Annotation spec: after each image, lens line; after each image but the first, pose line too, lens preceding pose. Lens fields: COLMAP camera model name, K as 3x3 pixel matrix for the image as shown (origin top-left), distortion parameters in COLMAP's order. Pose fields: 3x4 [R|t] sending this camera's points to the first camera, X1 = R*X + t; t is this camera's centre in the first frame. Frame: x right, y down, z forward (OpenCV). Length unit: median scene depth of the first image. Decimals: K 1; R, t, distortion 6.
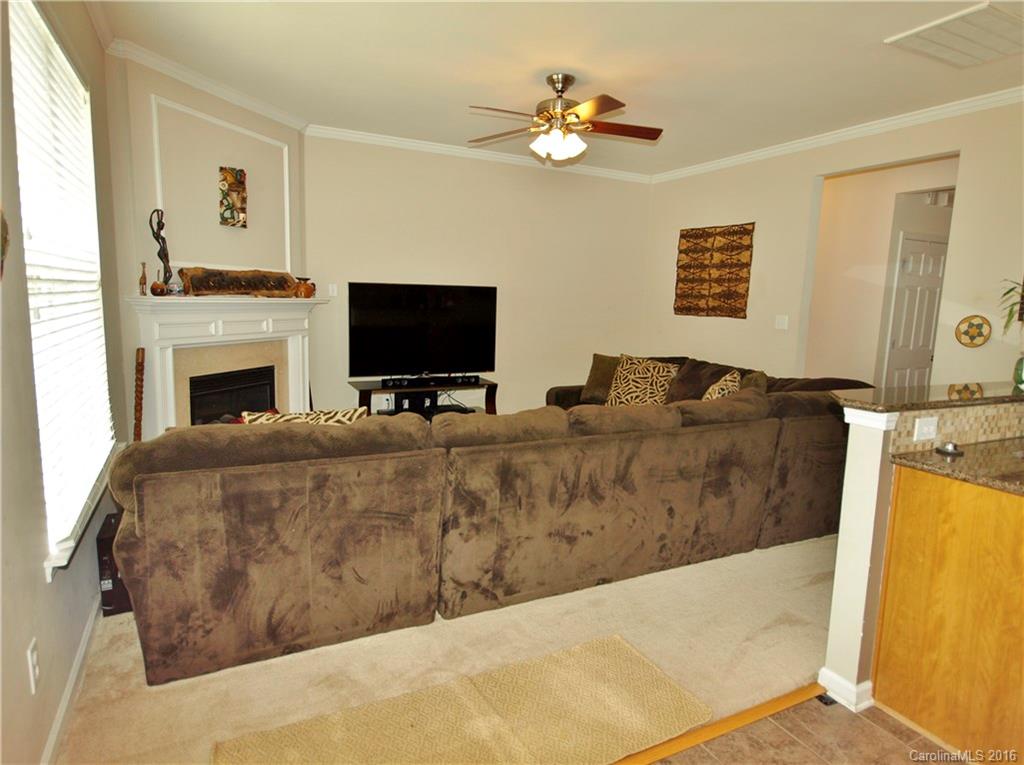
lens RADIAL K [[608.8, 0, 512.0], [0, 608.8, 382.5], [0, 0, 1]] dist [0.003764, -0.000877]
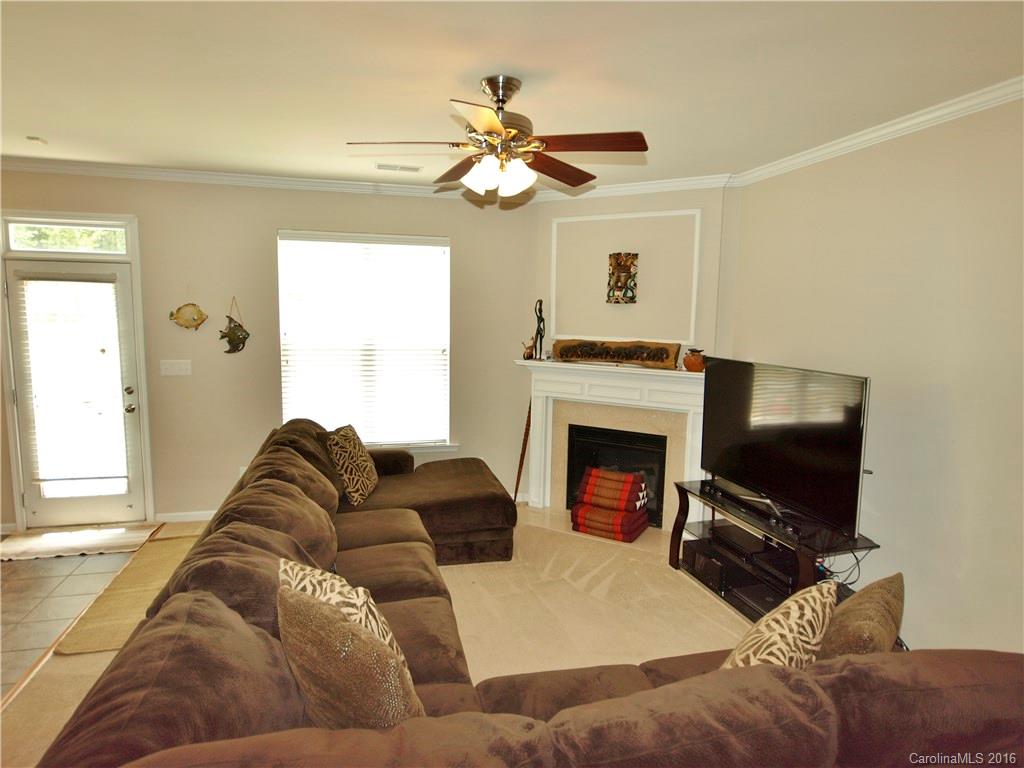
lens RADIAL K [[615.2, 0, 512.0], [0, 615.2, 384.0], [0, 0, 1]] dist [-0.003348, -0.001211]
pose [[-0.212227, 0.088559, -0.973199, 0.803016], [-0.165521, 0.978238, 0.125113, -0.248986], [0.963100, 0.187638, -0.192950, 1.201608]]
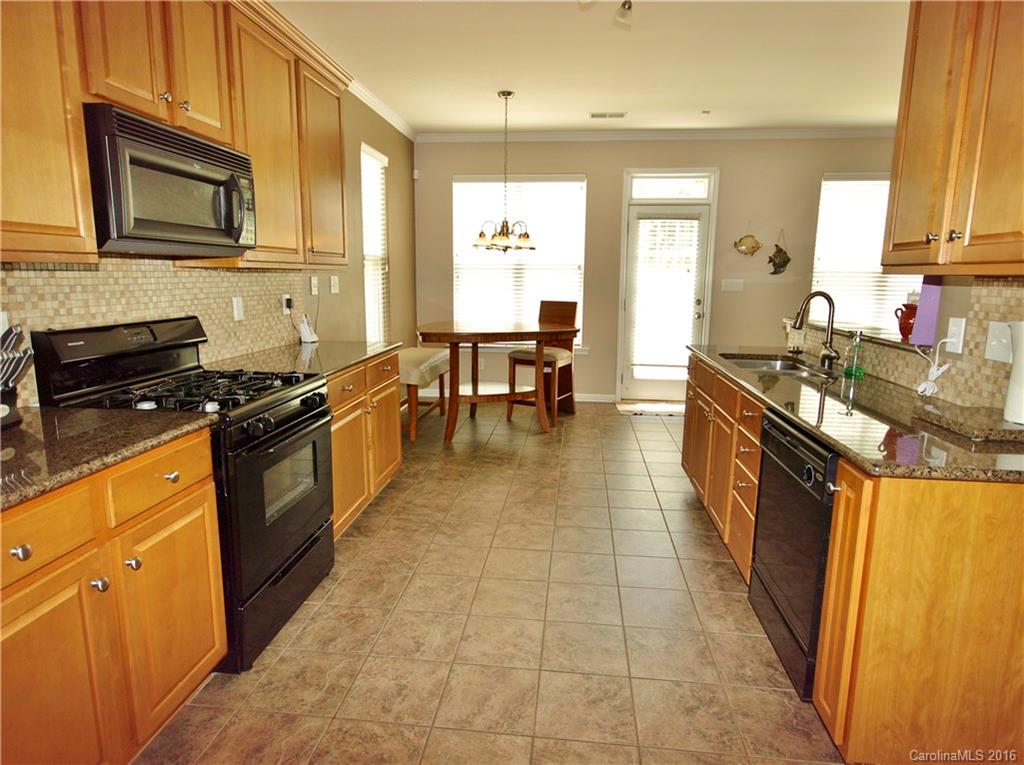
lens RADIAL K [[608.8, 0, 512.0], [0, 608.8, 382.5], [0, 0, 1]] dist [0.003764, -0.000877]
pose [[-0.534962, 0.111325, -0.837510, 1.432939], [-0.147789, 0.963667, 0.222494, -0.035419], [0.831850, 0.242800, -0.499073, 0.676588]]
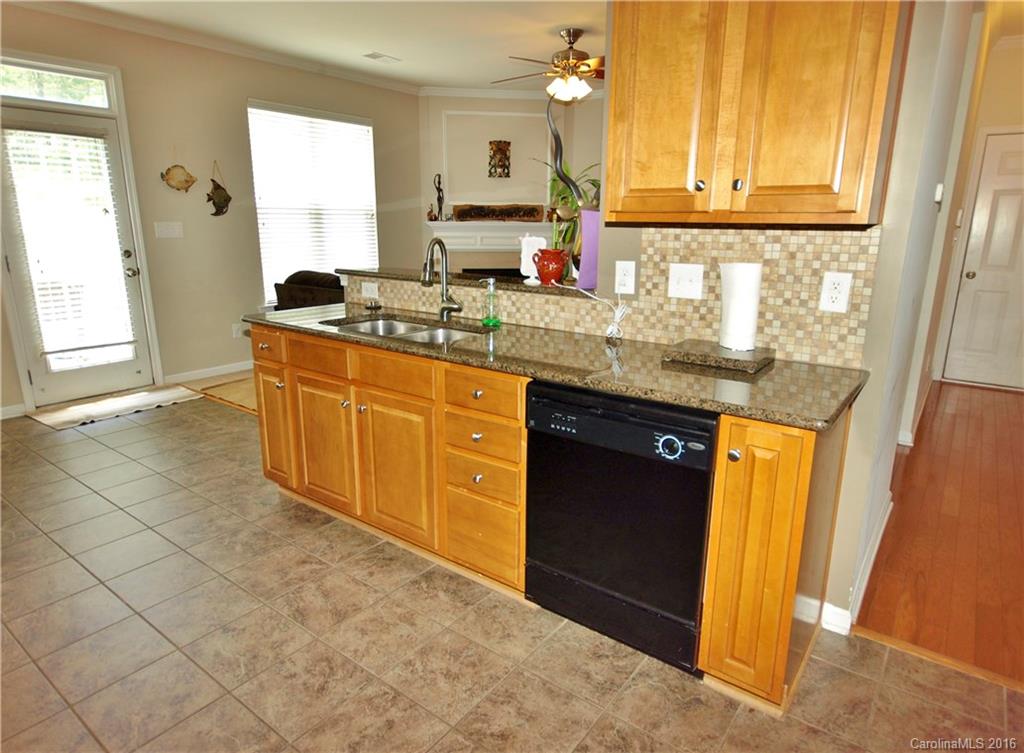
lens RADIAL K [[616.8, 0, 520.7], [0, 616.8, 373.7], [0, 0, 1]] dist [-0.000541, 0.000786]
pose [[0.457514, 0.189355, -0.868807, 1.238226], [-0.120495, 0.981253, 0.150410, 0.002117], [0.881000, 0.035872, 0.471754, 0.341033]]
